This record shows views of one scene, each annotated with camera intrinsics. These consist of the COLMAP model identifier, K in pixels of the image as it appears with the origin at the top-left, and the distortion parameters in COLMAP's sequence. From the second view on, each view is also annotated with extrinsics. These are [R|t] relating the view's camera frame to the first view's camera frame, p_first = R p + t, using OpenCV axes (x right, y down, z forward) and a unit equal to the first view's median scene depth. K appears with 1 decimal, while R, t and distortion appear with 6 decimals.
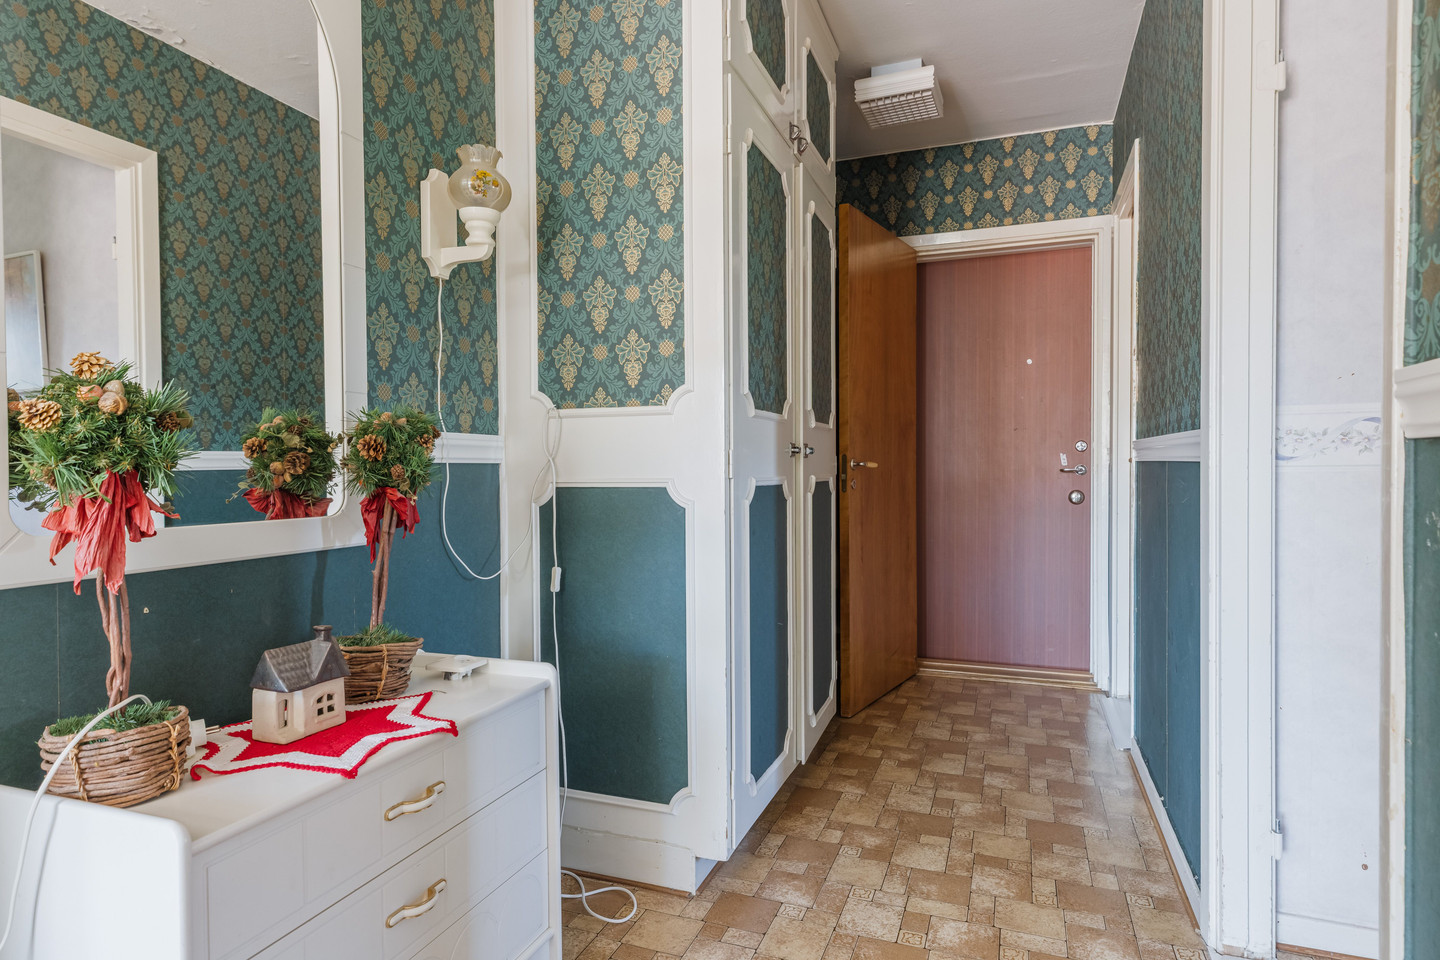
lens RADIAL K [[781.2, 0, 707.8], [0, 781.2, 479.5], [0, 0, 1]] dist [0.002172, 0.000421]
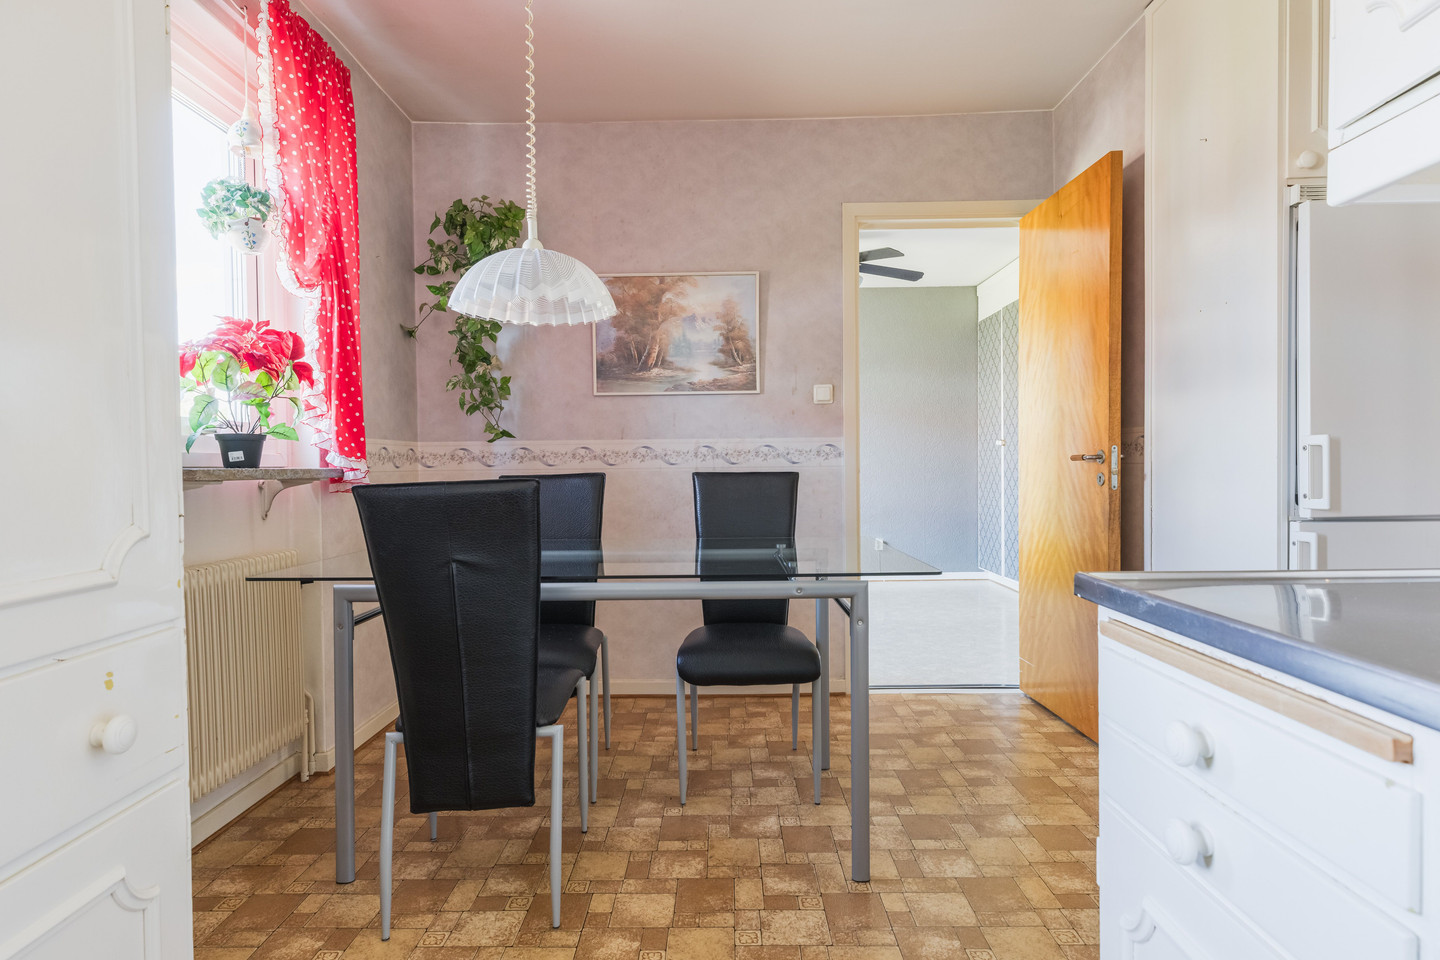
lens RADIAL K [[781.2, 0, 707.8], [0, 781.2, 479.5], [0, 0, 1]] dist [0.002172, 0.000421]
pose [[-0.345855, -0.007076, 0.938261, -0.599313], [0.028919, 0.999416, 0.018197, -0.017400], [-0.937842, 0.033427, -0.345448, 1.269498]]
